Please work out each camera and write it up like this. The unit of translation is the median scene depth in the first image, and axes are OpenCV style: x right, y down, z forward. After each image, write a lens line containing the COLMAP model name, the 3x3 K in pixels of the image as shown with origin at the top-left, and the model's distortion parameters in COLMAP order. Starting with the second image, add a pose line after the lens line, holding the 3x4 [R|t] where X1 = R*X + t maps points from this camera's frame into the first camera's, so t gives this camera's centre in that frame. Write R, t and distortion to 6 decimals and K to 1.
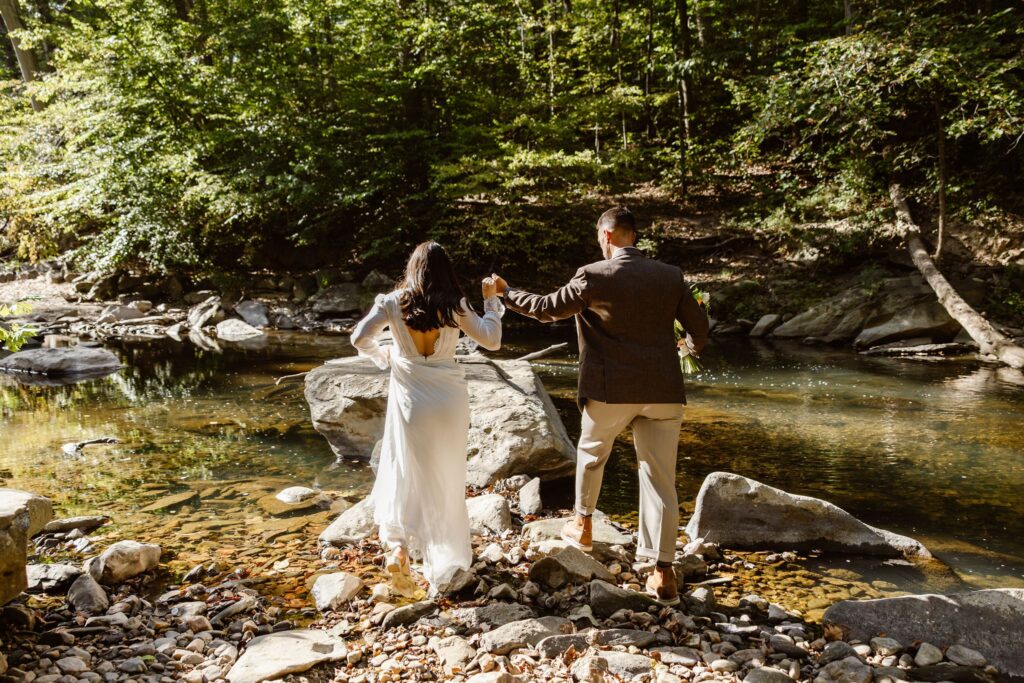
lens RADIAL K [[813.4, 0, 507.2], [0, 813.4, 364.2], [0, 0, 1]] dist [-0.011906, 0.014789]
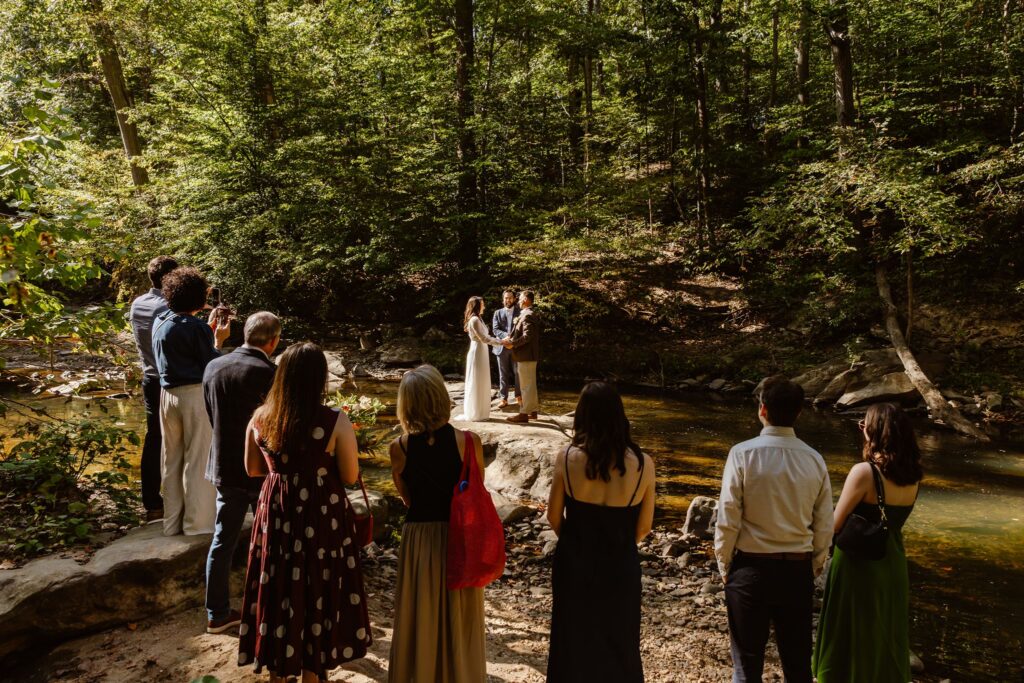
lens RADIAL K [[784.0, 0, 504.5], [0, 784.0, 335.2], [0, 0, 1]] dist [0.007011, -0.002926]
pose [[0.999022, 0.023482, -0.037472, -0.018323], [-0.026621, 0.995974, -0.085603, -0.009901], [0.035311, 0.086516, 0.995624, -0.127389]]
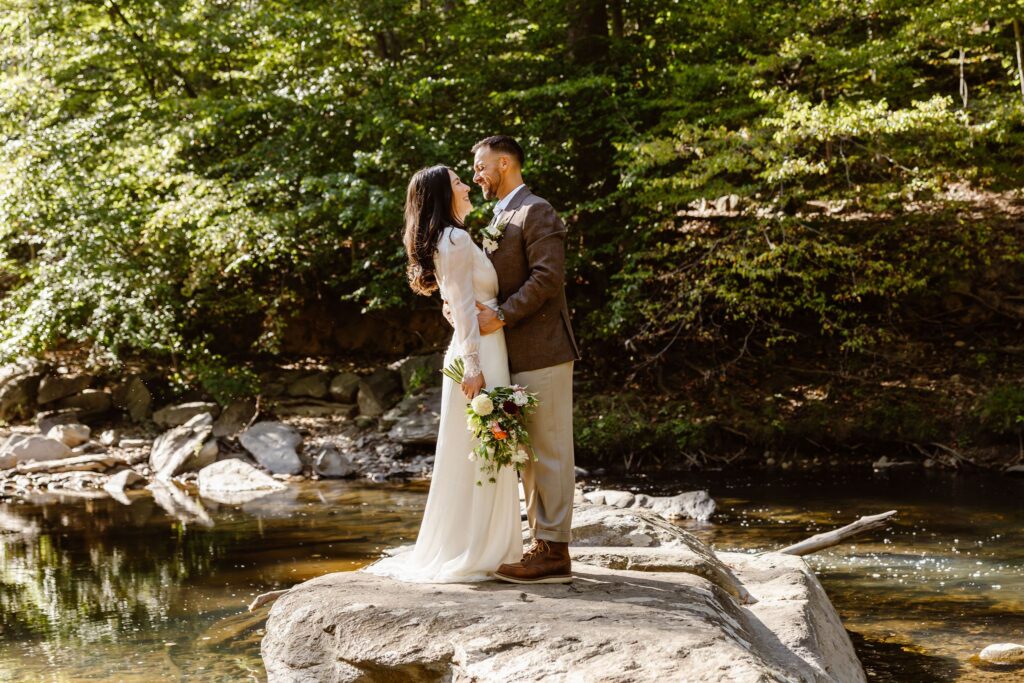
lens RADIAL K [[1601.8, 0, 550.5], [0, 1601.8, 305.8], [0, 0, 1]] dist [0.028043, 0.000000]
pose [[0.987925, -0.026554, -0.152641, 0.010592], [0.004407, 0.989621, -0.143635, -0.005532], [0.154871, 0.141228, 0.977788, 0.043730]]
